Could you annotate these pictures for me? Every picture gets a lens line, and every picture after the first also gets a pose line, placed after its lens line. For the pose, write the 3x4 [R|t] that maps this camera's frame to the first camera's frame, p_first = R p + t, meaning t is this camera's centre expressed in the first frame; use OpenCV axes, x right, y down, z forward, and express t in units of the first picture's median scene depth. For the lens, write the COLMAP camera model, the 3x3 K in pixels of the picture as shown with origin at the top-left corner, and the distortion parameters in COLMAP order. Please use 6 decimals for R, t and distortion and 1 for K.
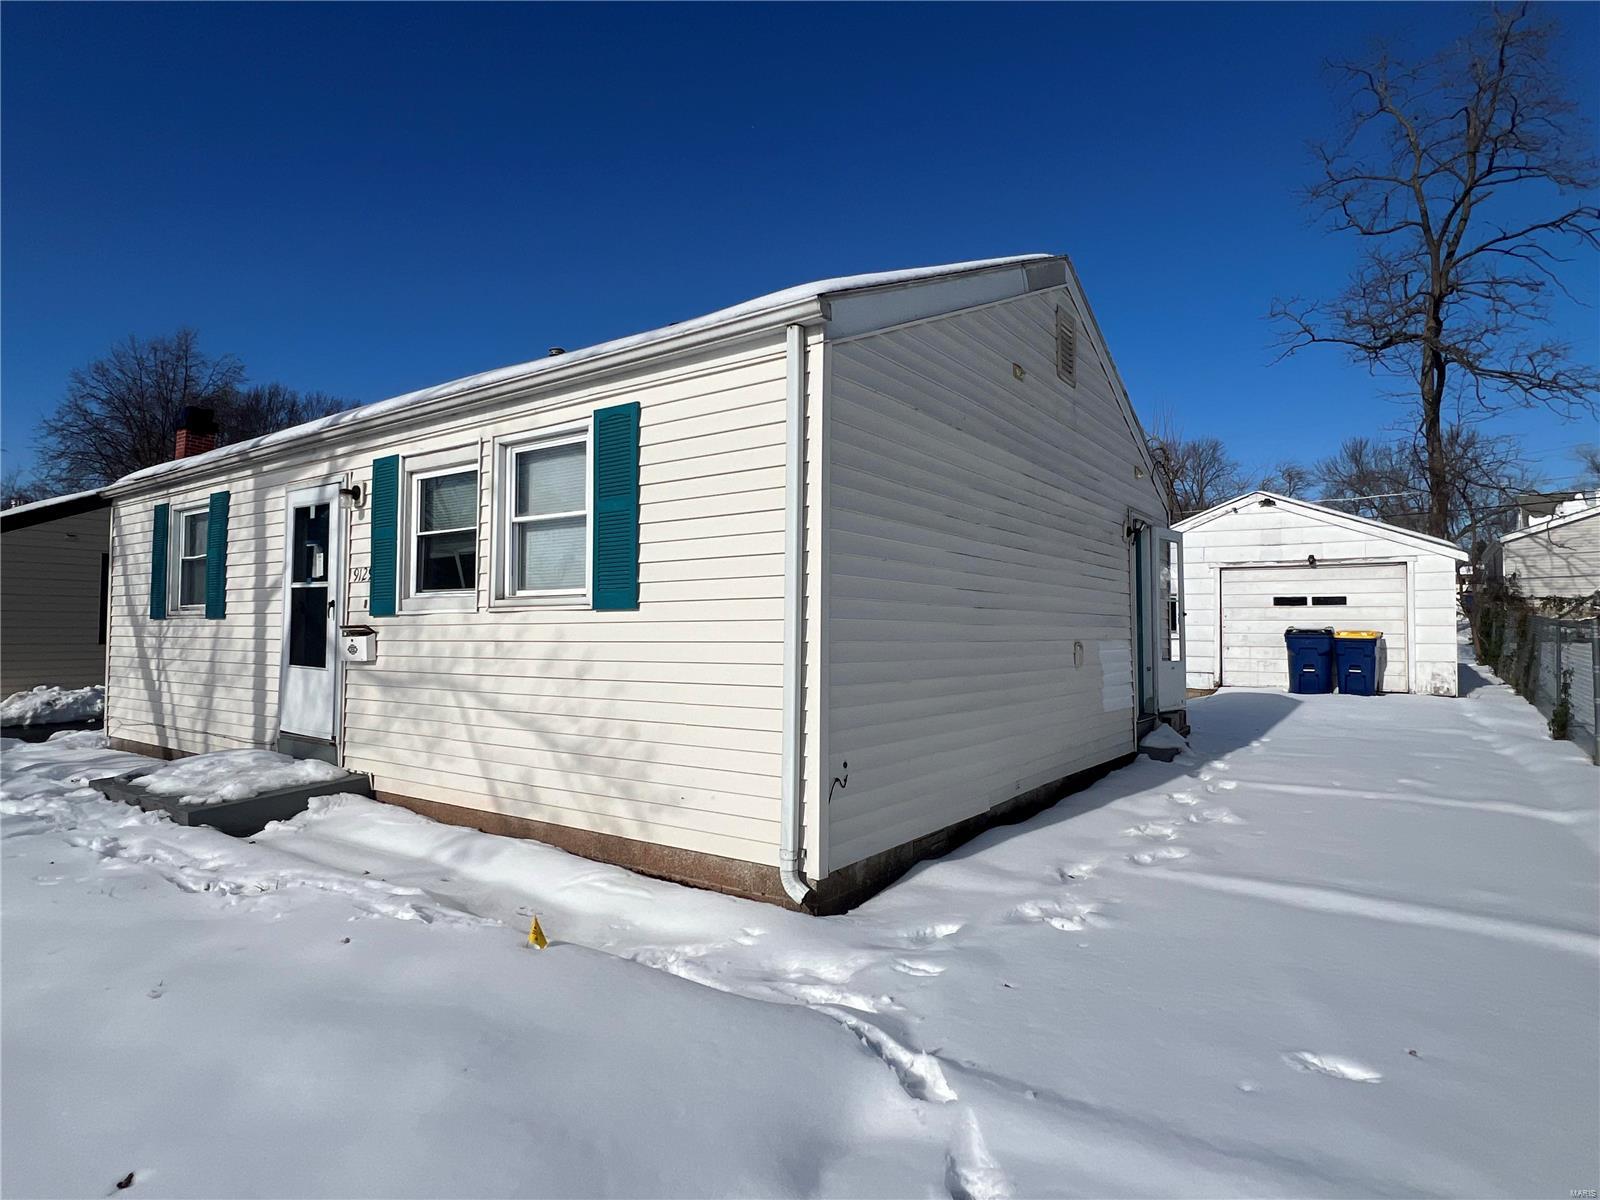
lens RADIAL K [[877.3, 0, 805.0], [0, 877.3, 598.3], [0, 0, 1]] dist [-0.003761, 0.001029]
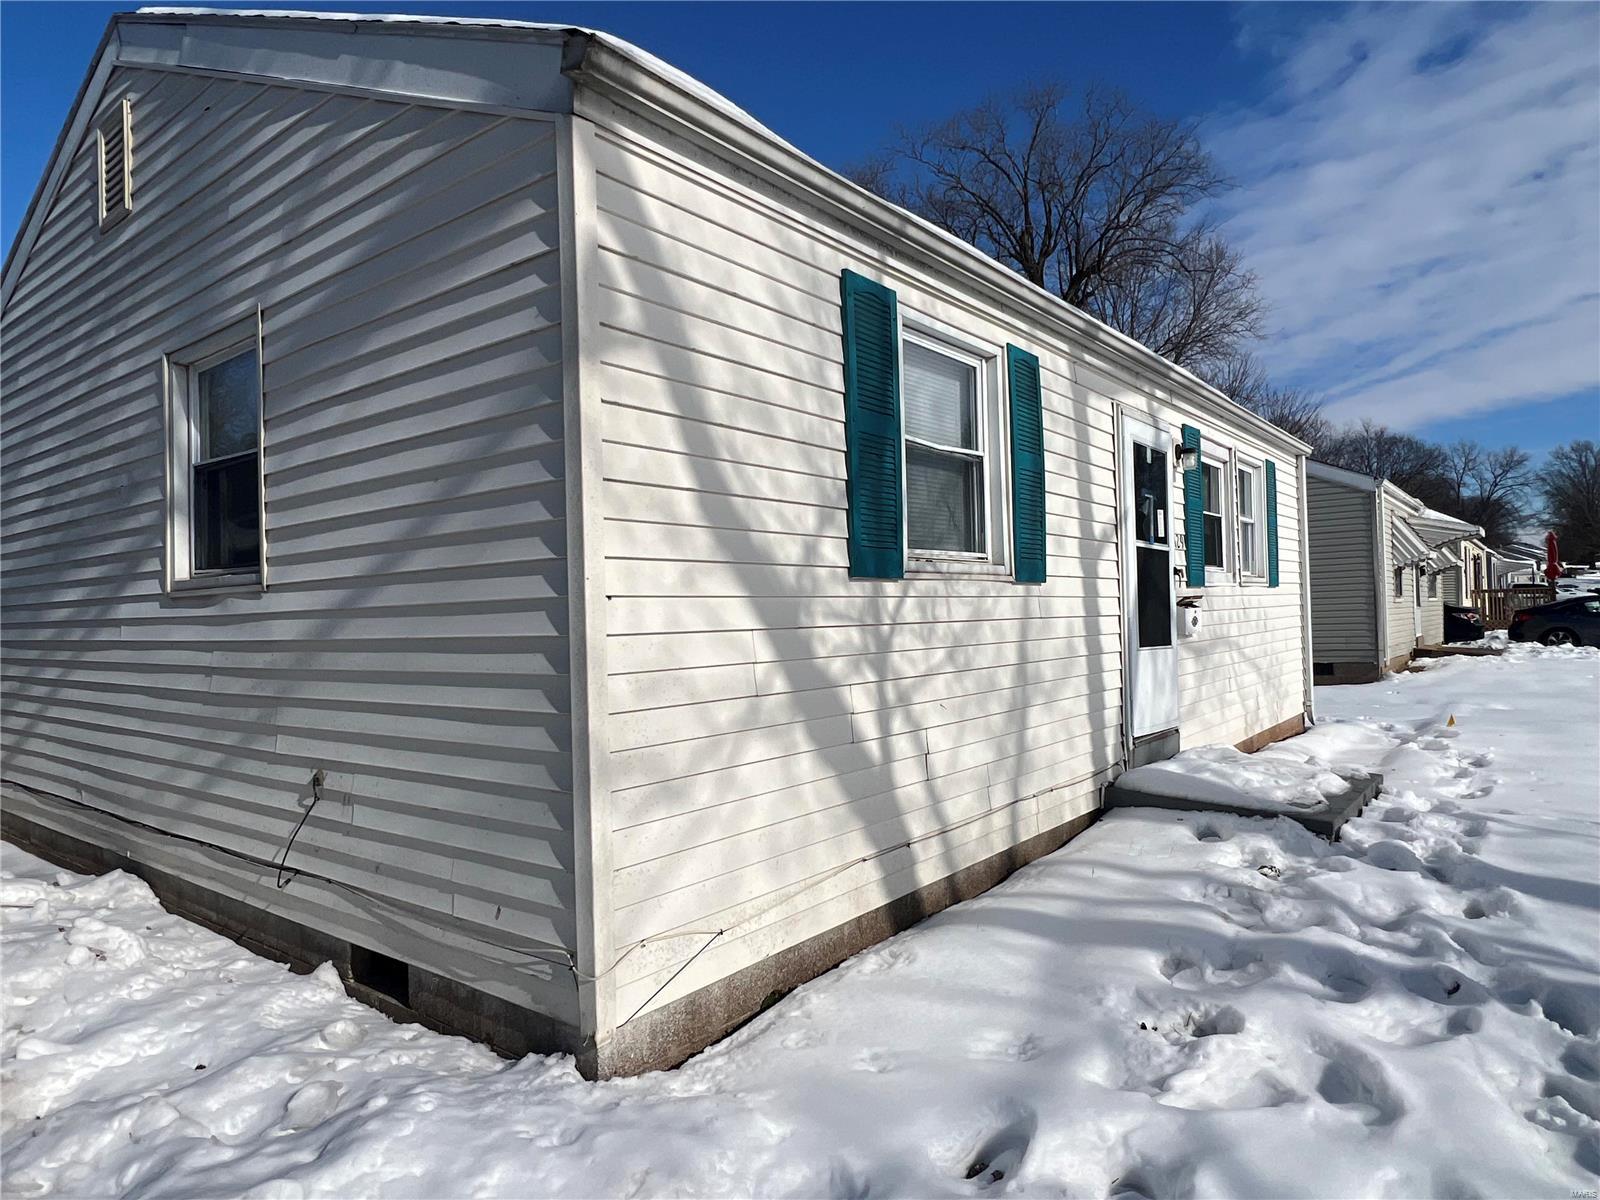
lens RADIAL K [[980.0, 0, 798.0], [0, 980.0, 601.8], [0, 0, 1]] dist [0.003945, -0.003942]
pose [[0.045686, 0.008708, 0.998918, -1.341471], [-0.013357, 0.999878, -0.008105, 0.043646], [-0.998867, -0.012972, 0.045797, 1.163170]]
